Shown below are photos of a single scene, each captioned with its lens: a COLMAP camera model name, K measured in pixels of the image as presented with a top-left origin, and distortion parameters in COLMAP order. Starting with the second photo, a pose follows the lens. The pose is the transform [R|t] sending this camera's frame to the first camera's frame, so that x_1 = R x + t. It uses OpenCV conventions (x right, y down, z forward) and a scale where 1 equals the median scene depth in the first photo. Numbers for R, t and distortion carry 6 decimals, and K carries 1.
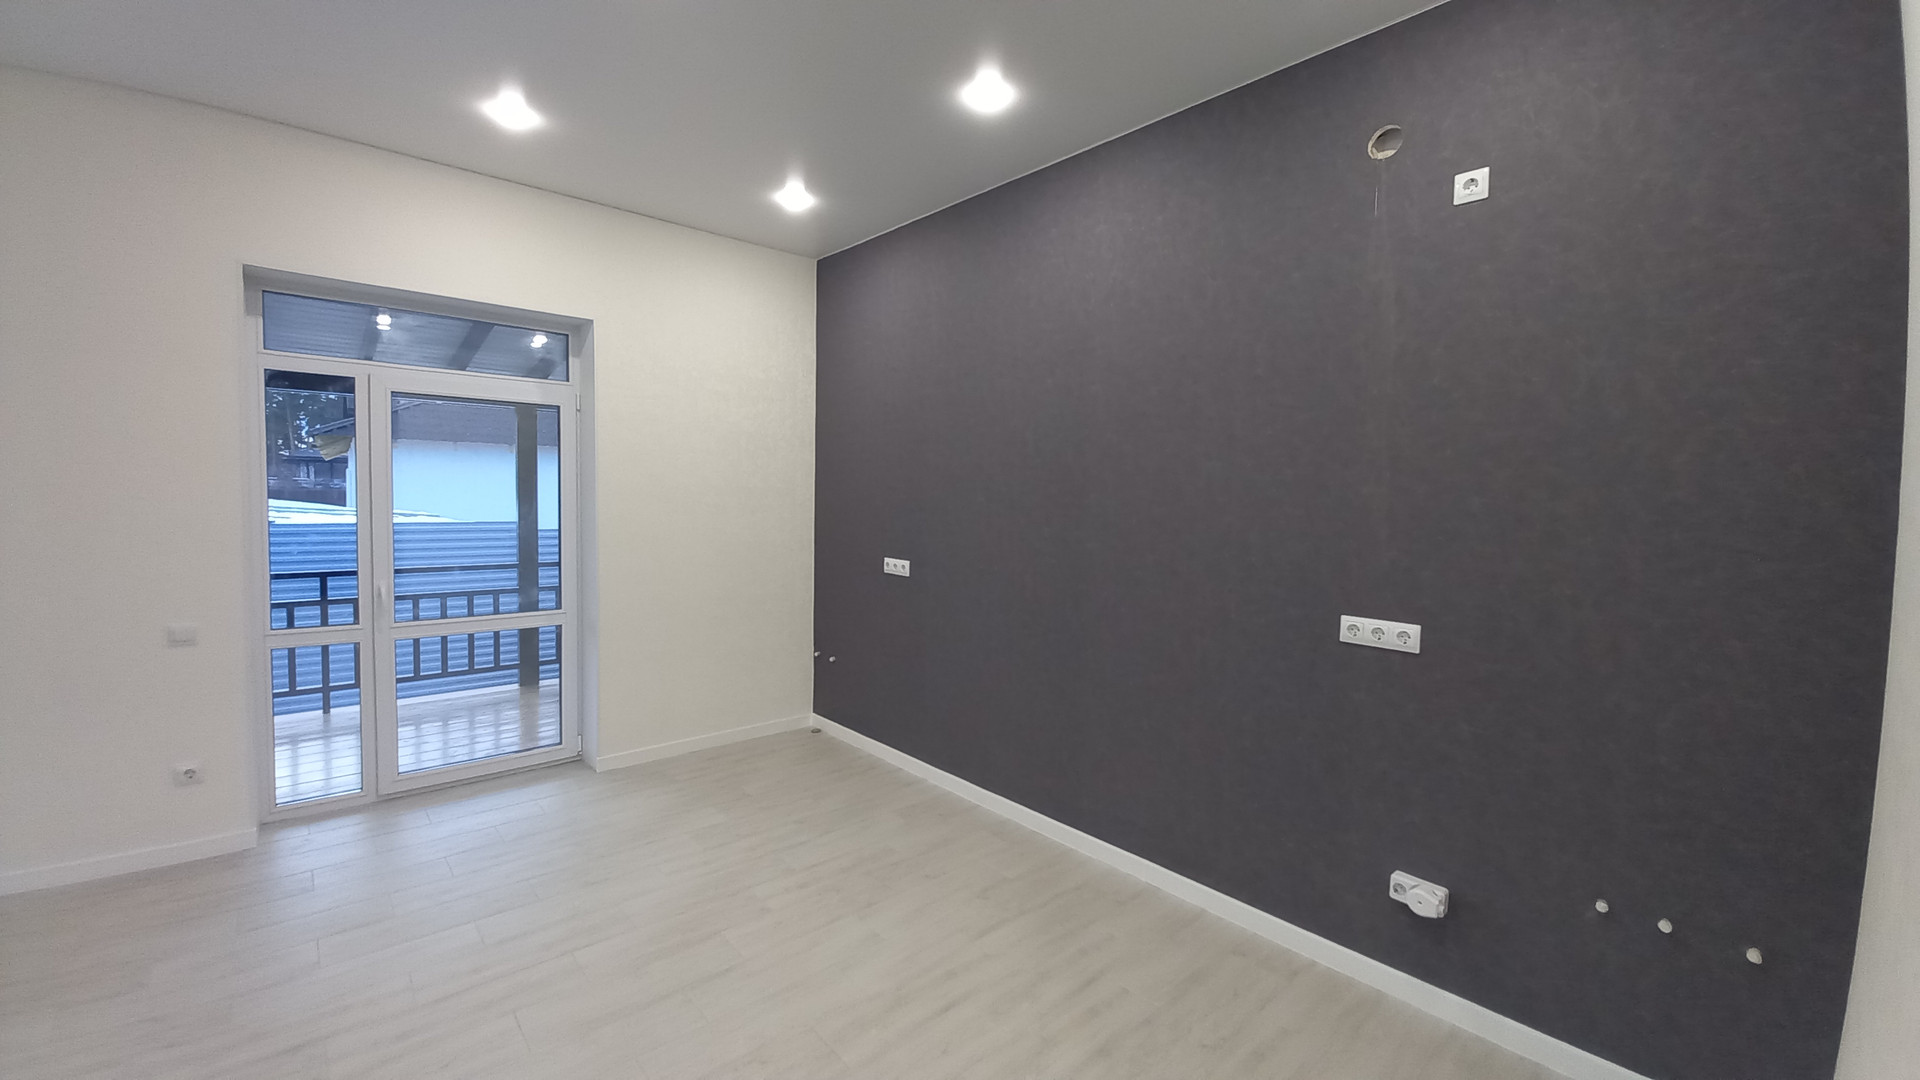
lens RADIAL K [[749.2, 0, 963.7], [0, 749.2, 533.8], [0, 0, 1]] dist [0.011073, -0.011123]
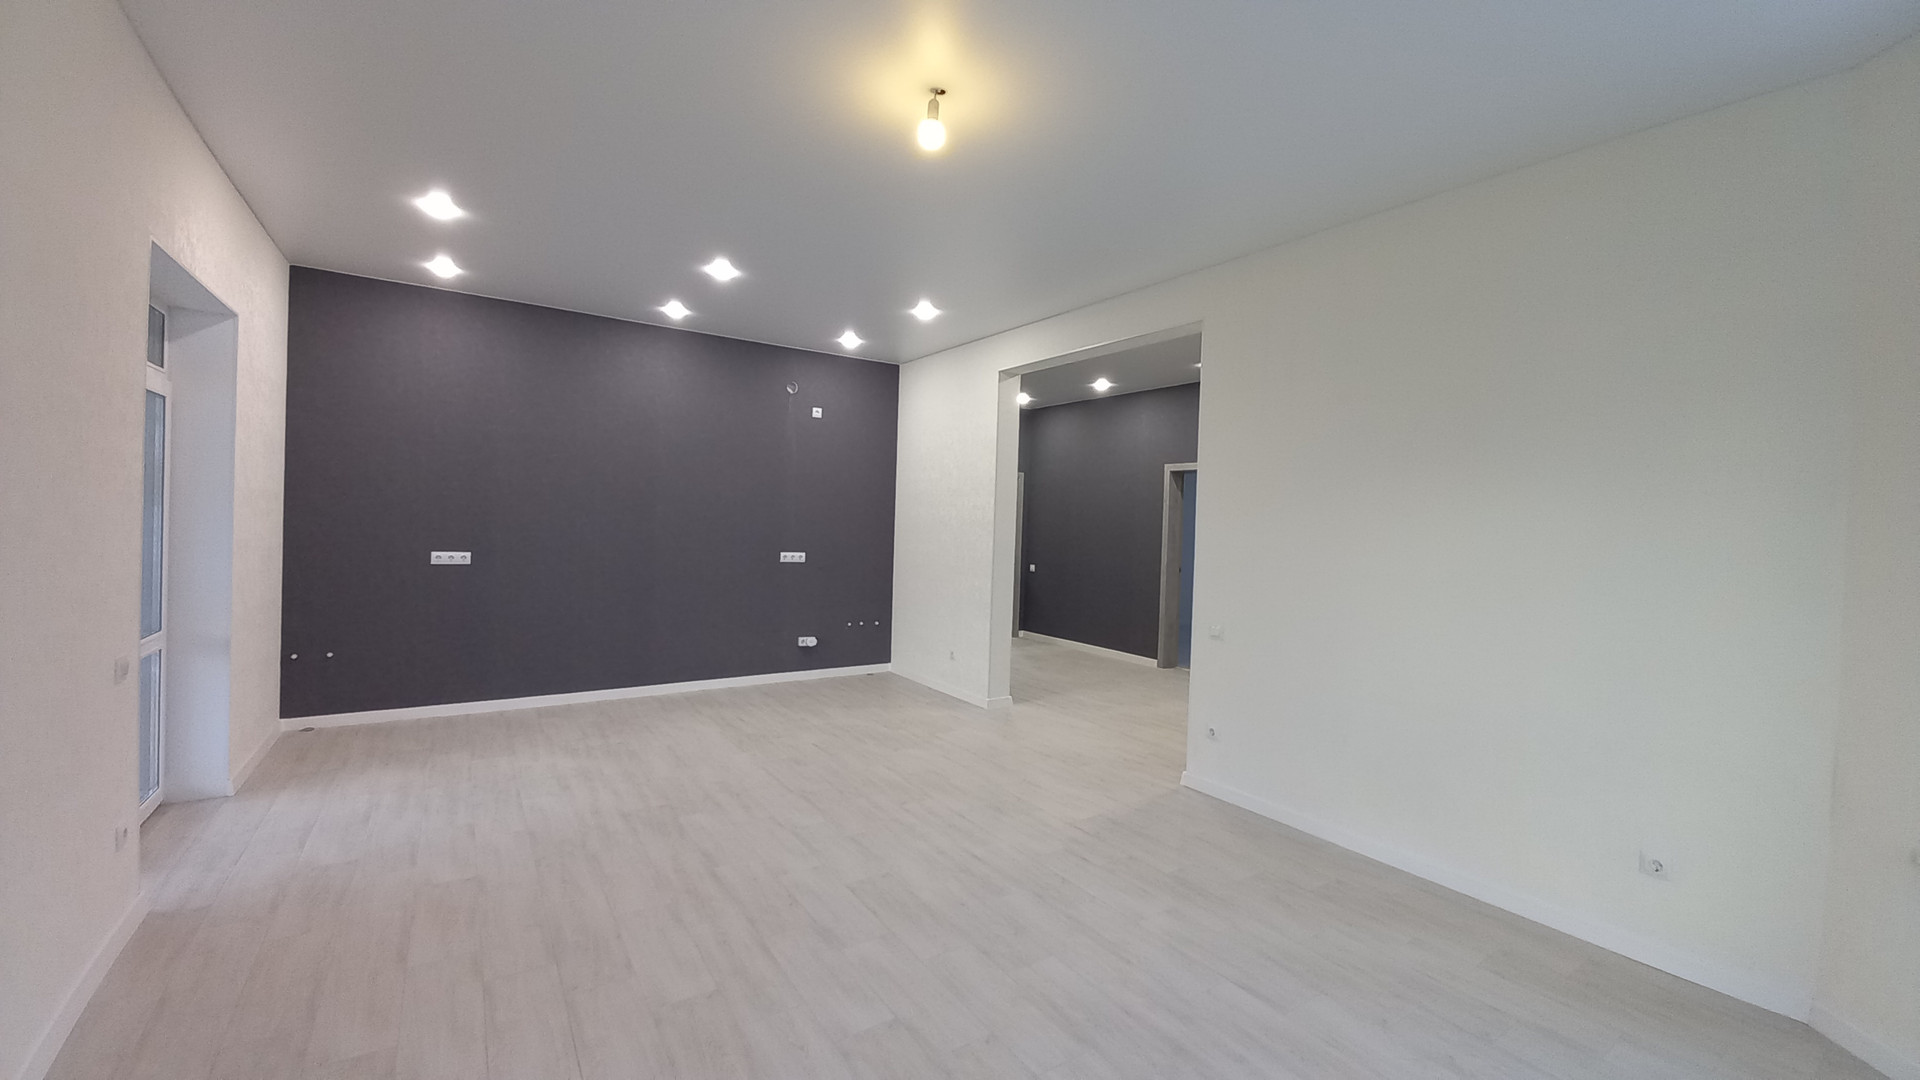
lens RADIAL K [[749.2, 0, 981.9], [0, 749.2, 545.0], [0, 0, 1]] dist [0.011073, -0.011123]
pose [[0.131245, -0.047779, 0.990198, -1.414305], [0.021530, 0.998740, 0.045337, -0.018515], [-0.991116, 0.015369, 0.132108, -0.062603]]
